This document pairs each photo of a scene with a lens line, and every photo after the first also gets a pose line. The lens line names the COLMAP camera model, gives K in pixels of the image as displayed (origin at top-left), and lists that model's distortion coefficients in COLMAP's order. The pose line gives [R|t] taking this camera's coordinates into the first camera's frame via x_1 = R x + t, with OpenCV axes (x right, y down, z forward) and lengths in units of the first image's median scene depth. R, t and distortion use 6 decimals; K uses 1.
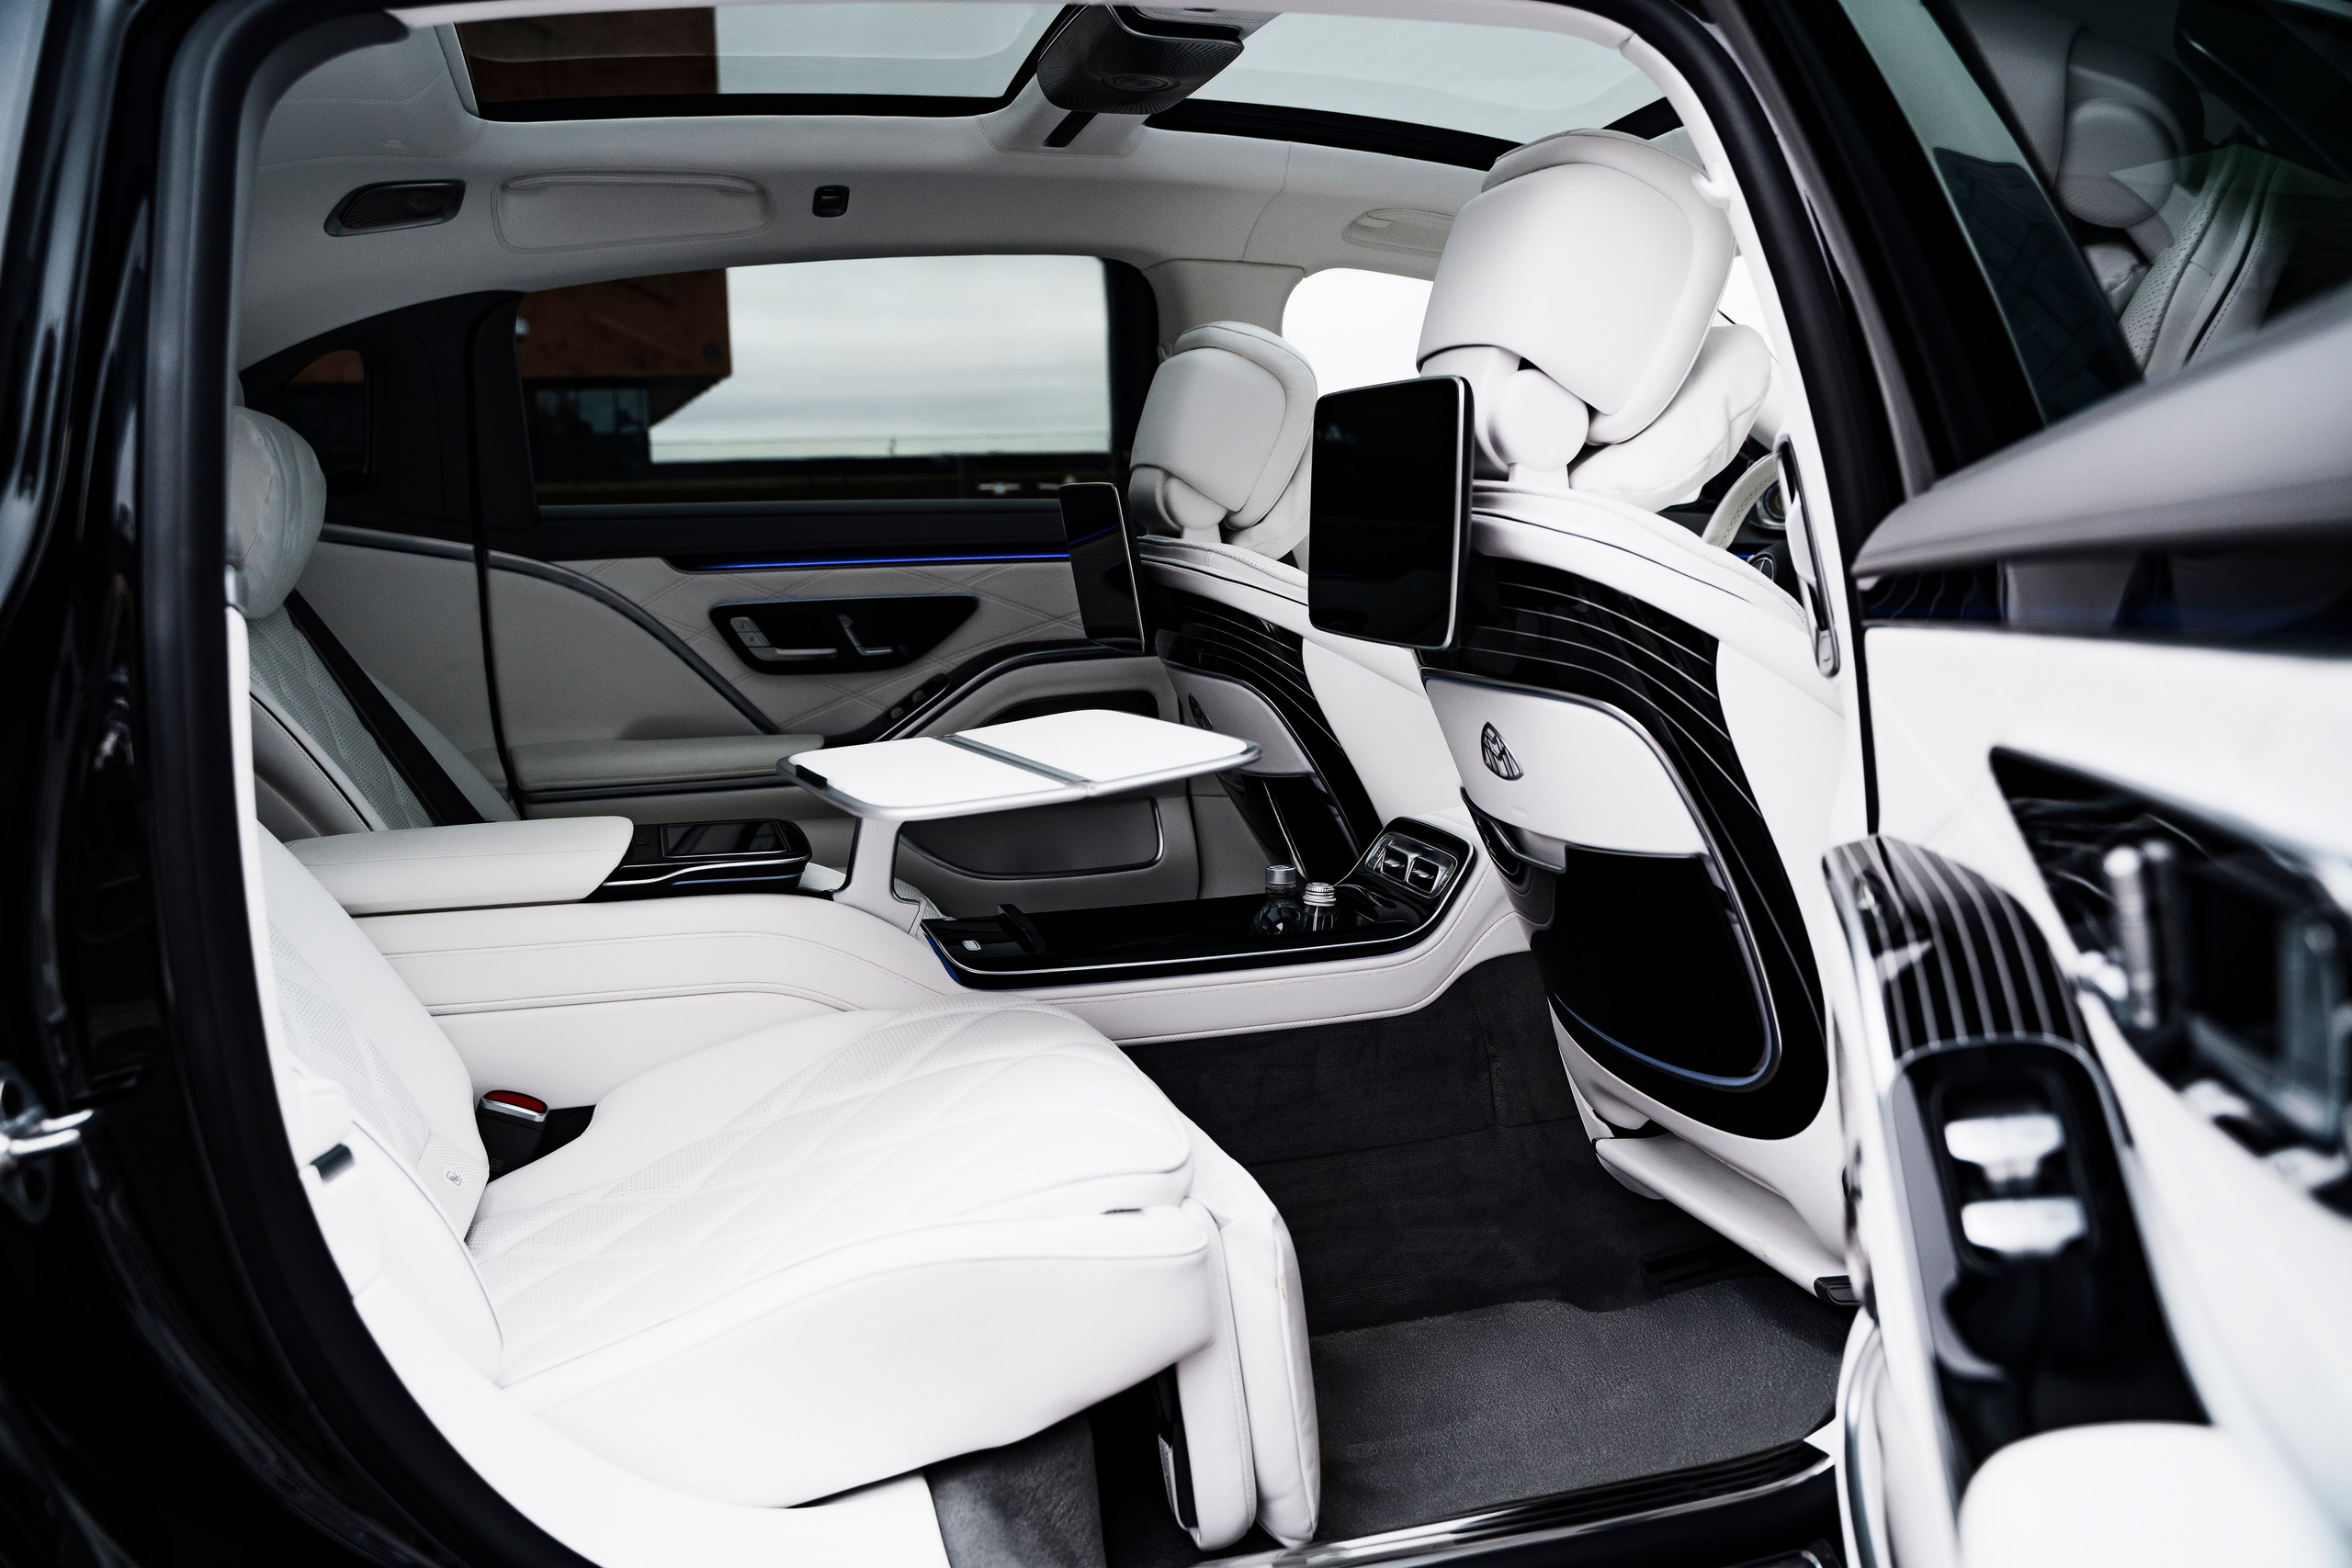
lens RADIAL K [[1924.2, 0, 1176.0], [0, 1924.2, 784.0], [0, 0, 1]] dist [-0.113049, 0.092255]
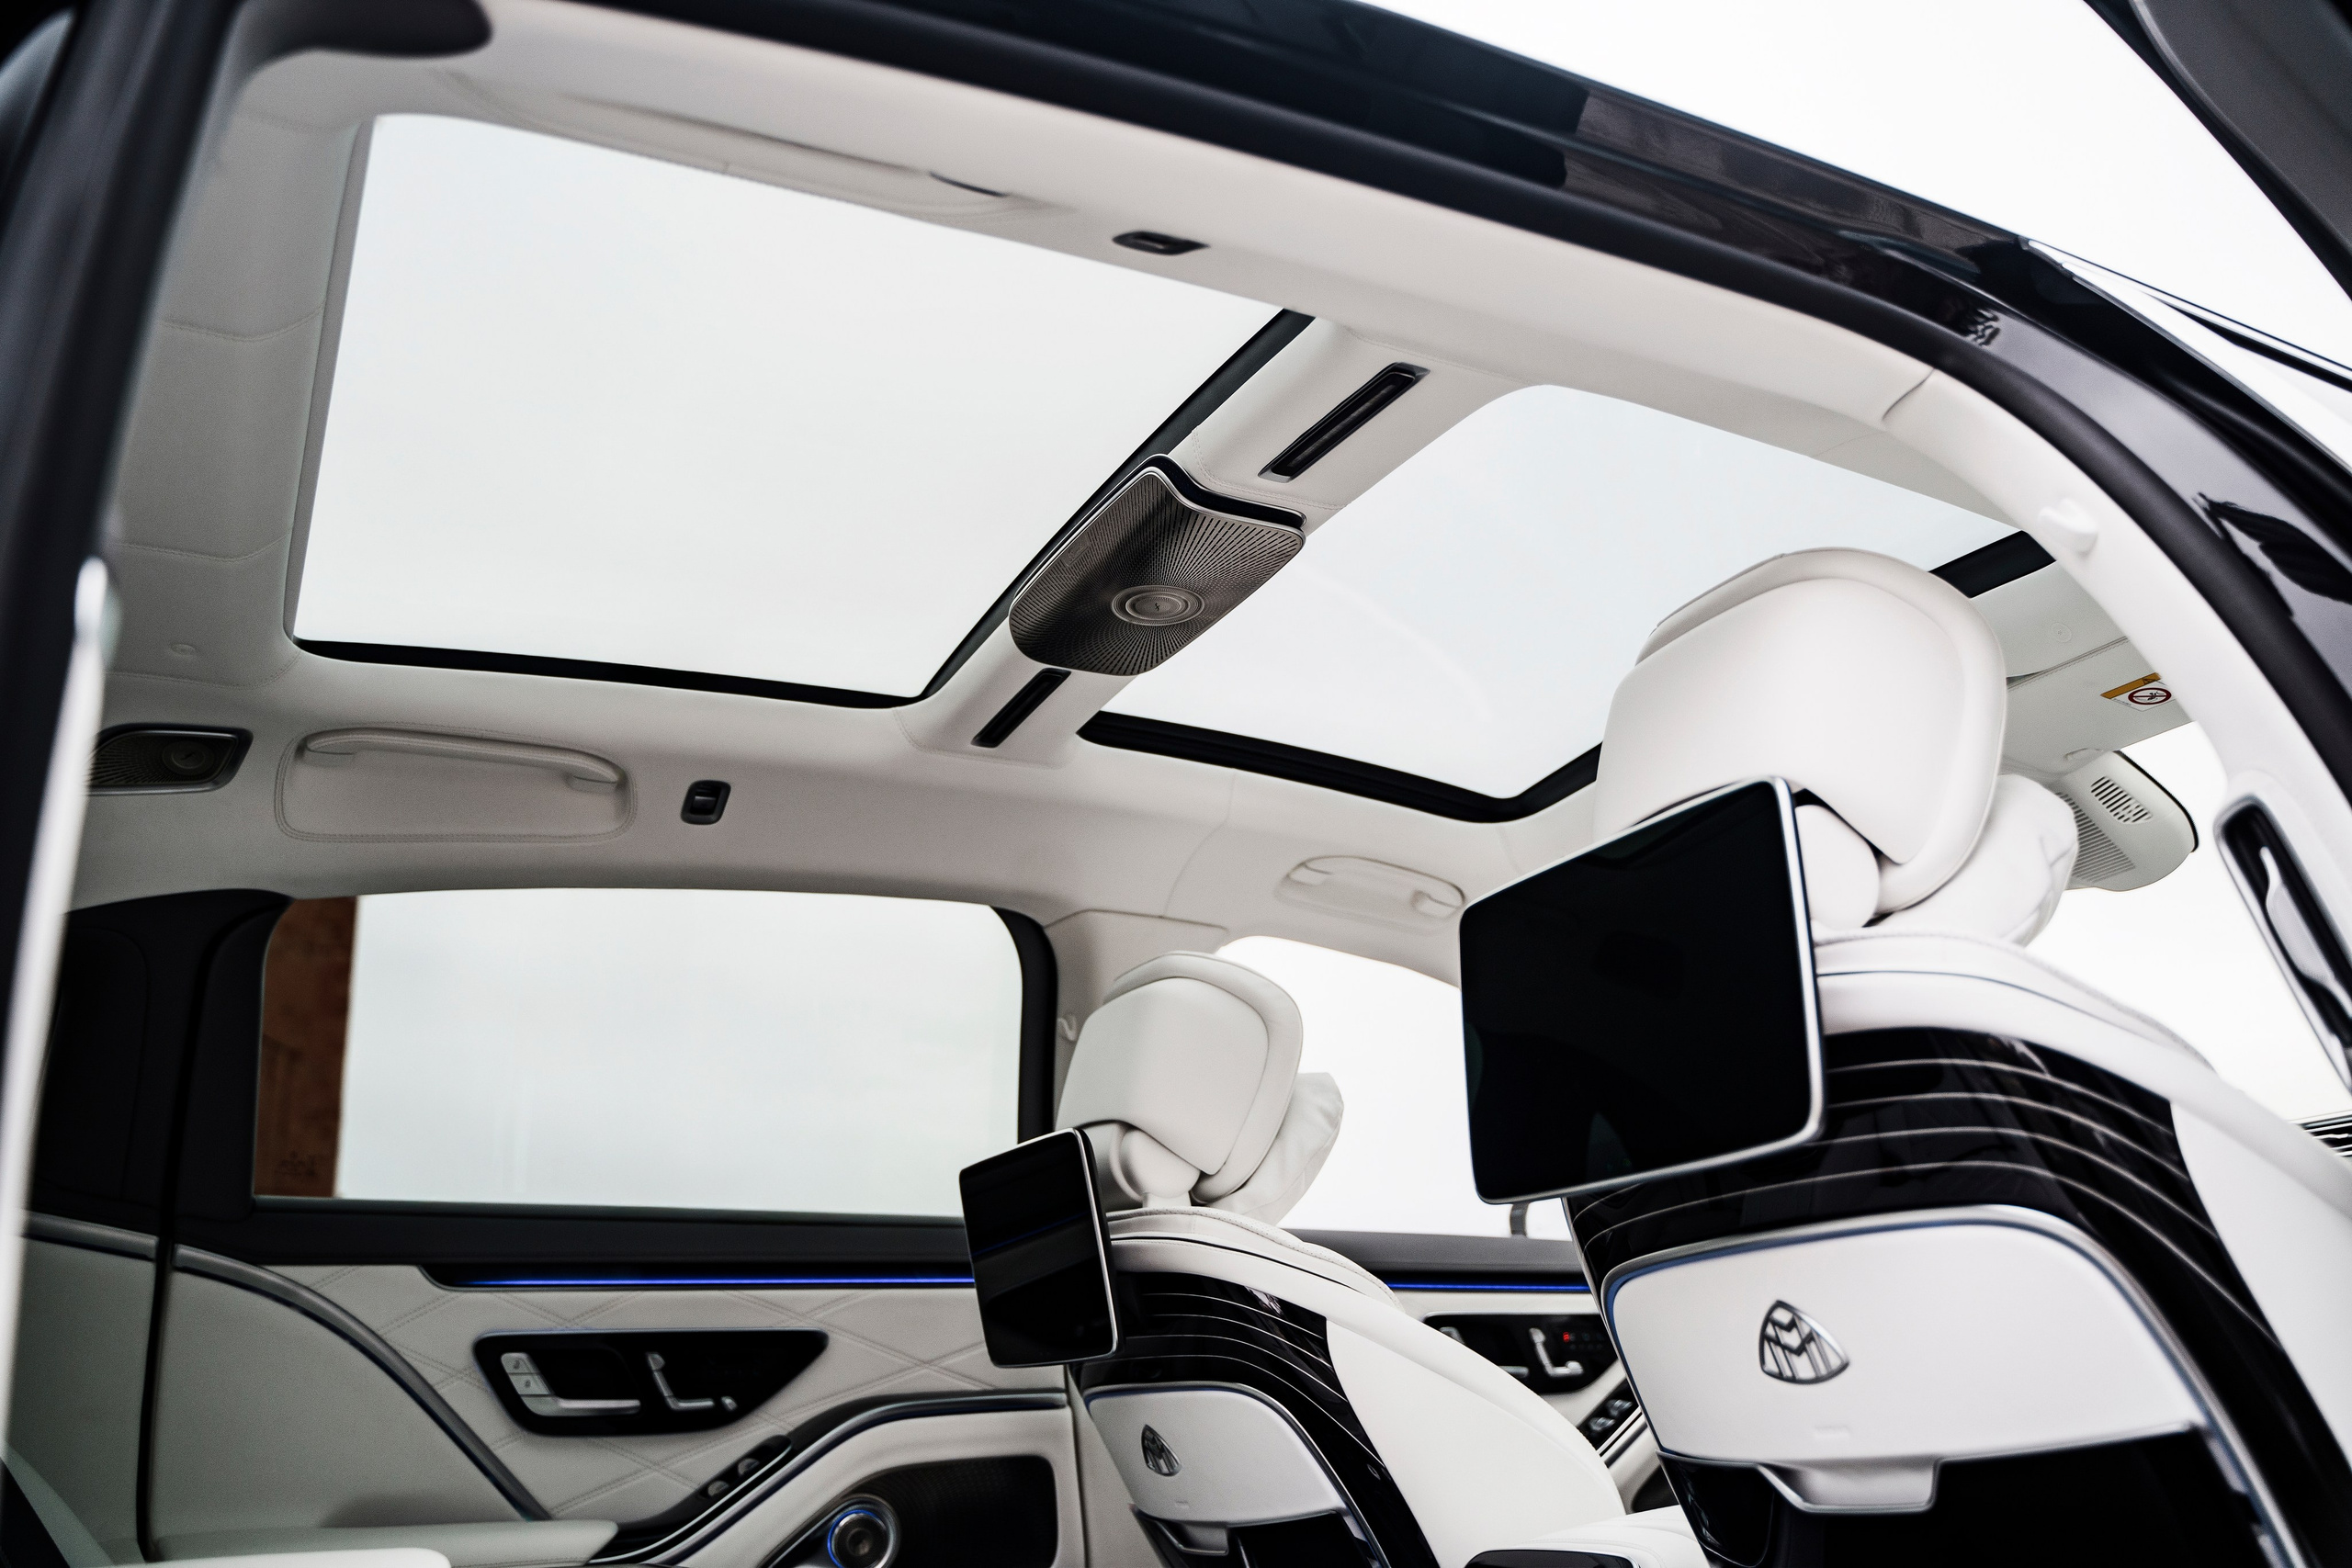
lens RADIAL K [[1924.2, 0, 1176.0], [0, 1924.2, 784.0], [0, 0, 1]] dist [-0.113049, 0.092255]
pose [[0.981122, 0.033353, 0.190492, -0.159603], [0.057687, 0.889696, -0.452893, 0.082829], [-0.184586, 0.455333, 0.870977, 0.272114]]
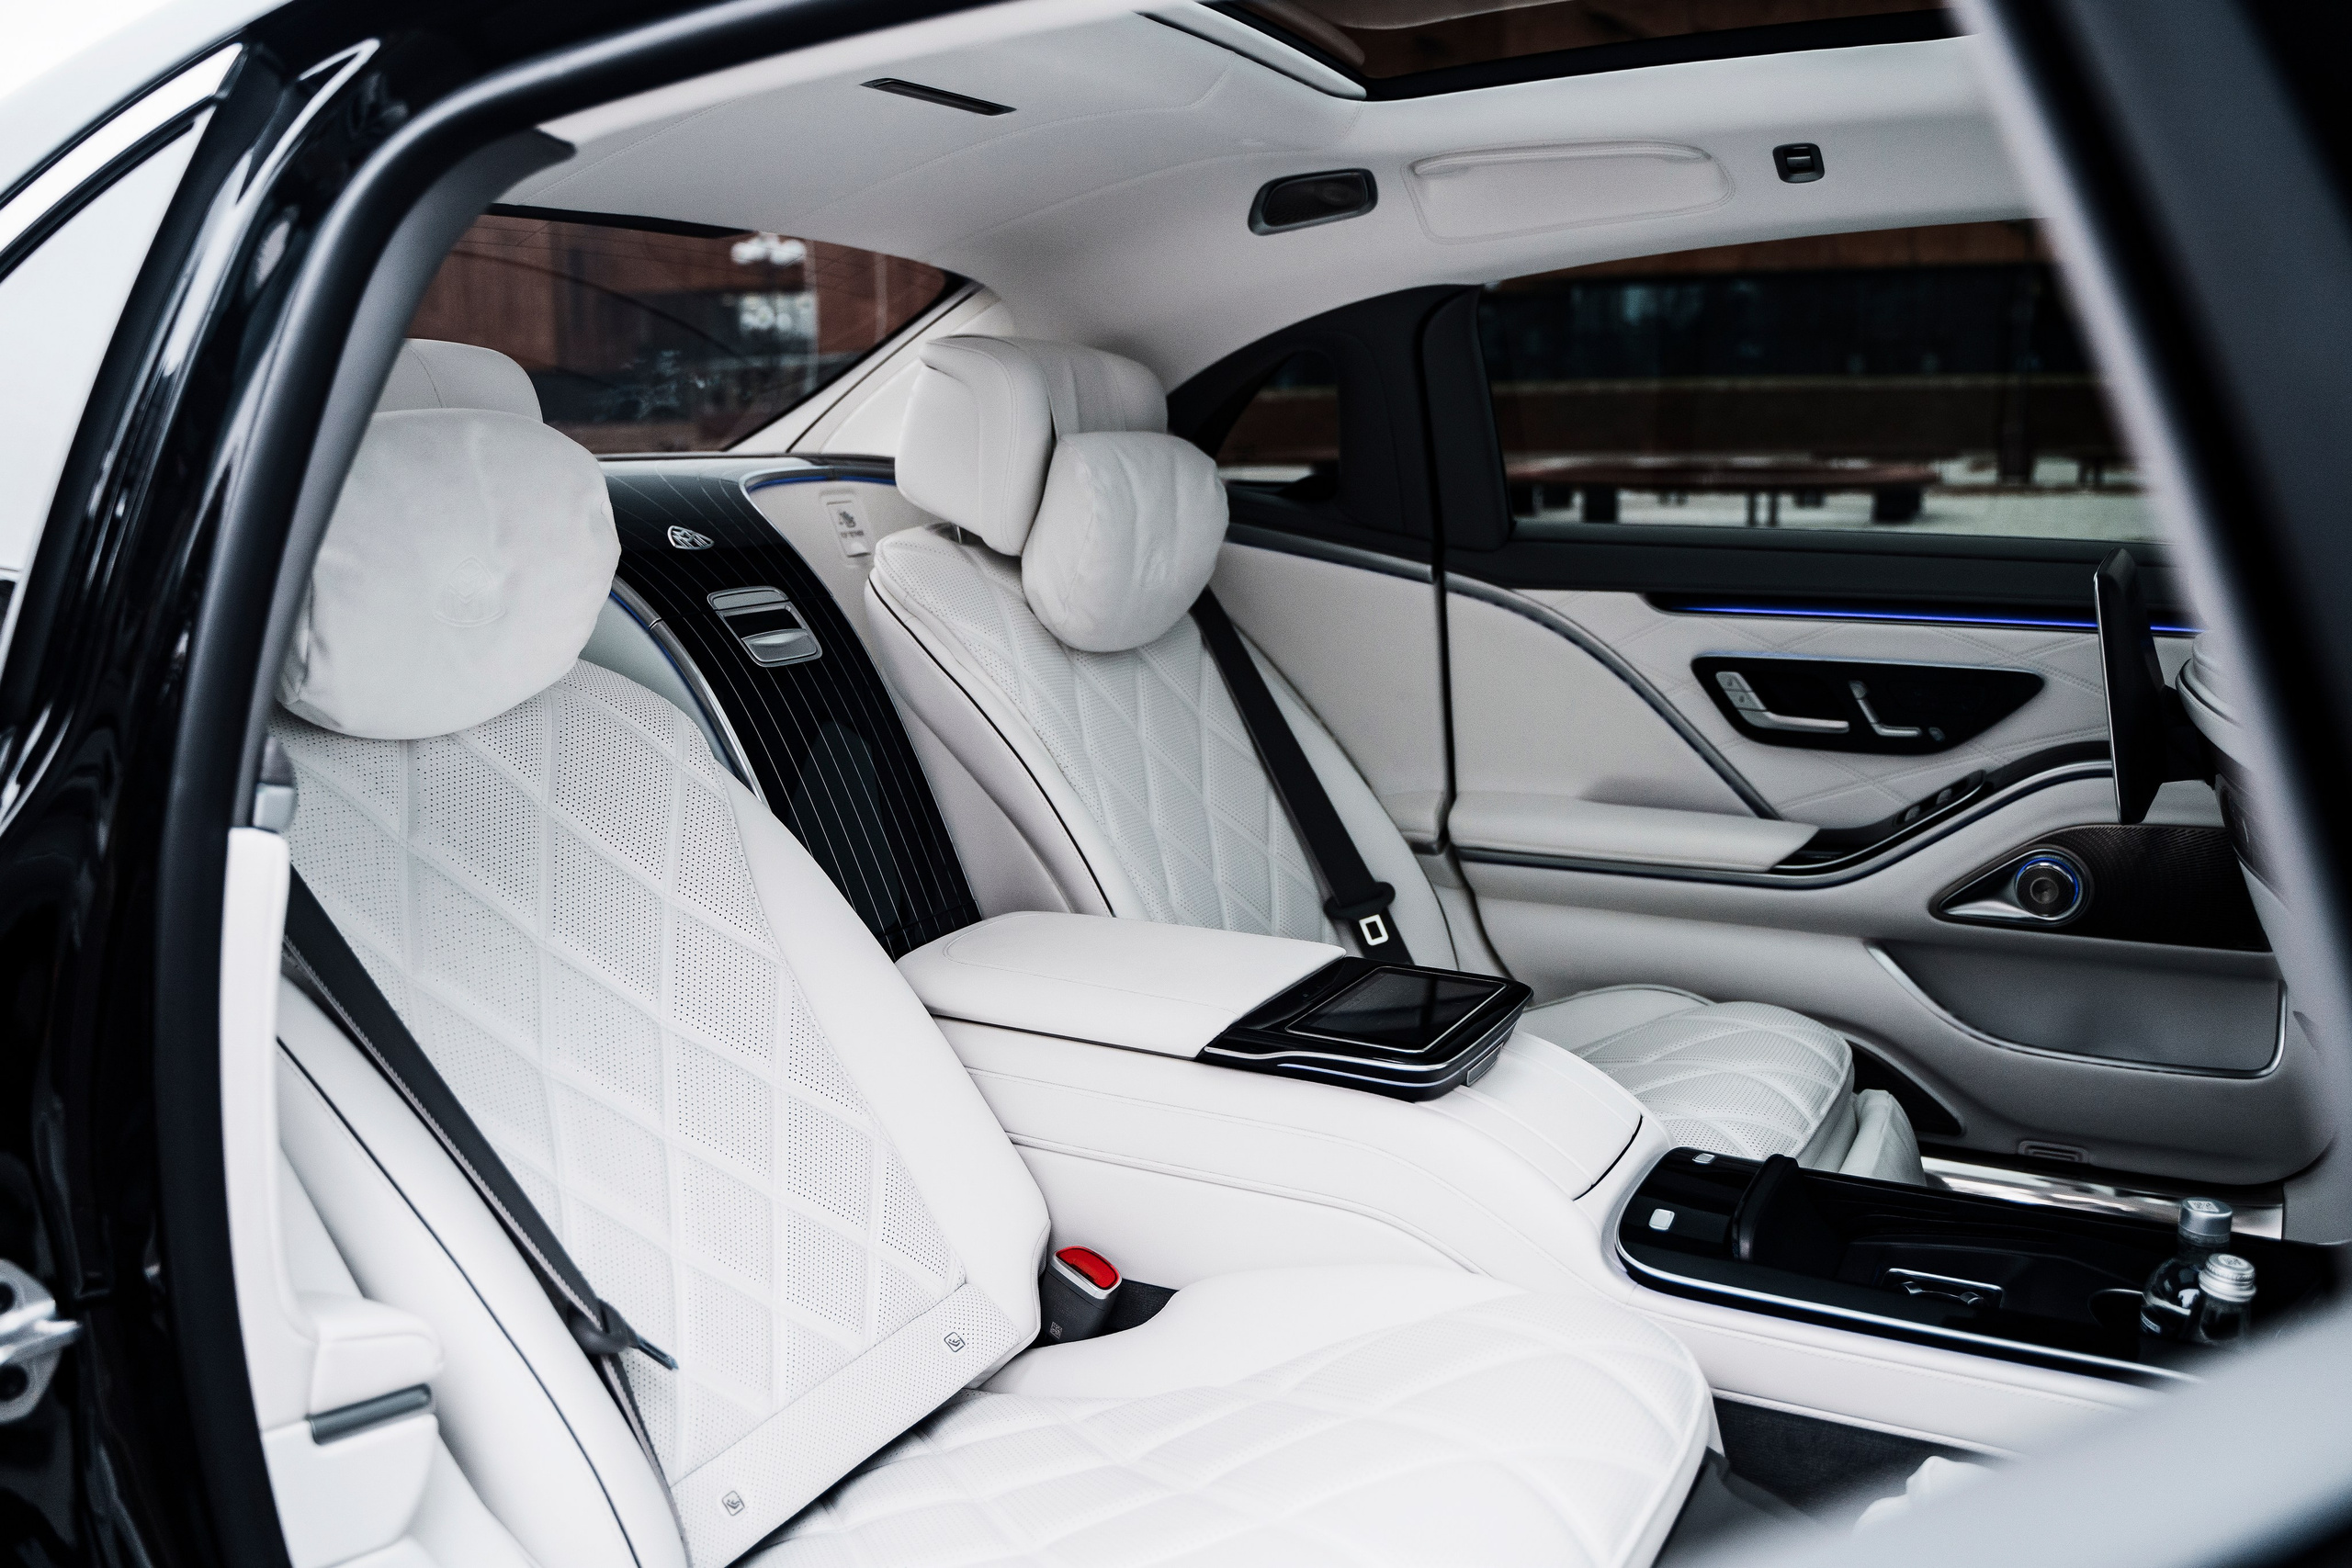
lens RADIAL K [[1924.2, 0, 1176.0], [0, 1924.2, 784.0], [0, 0, 1]] dist [-0.113049, 0.092255]
pose [[0.713905, 0.142939, -0.685498, 0.219760], [-0.103843, 0.989731, 0.098231, -0.124712], [0.692500, 0.001056, 0.721417, 0.326079]]
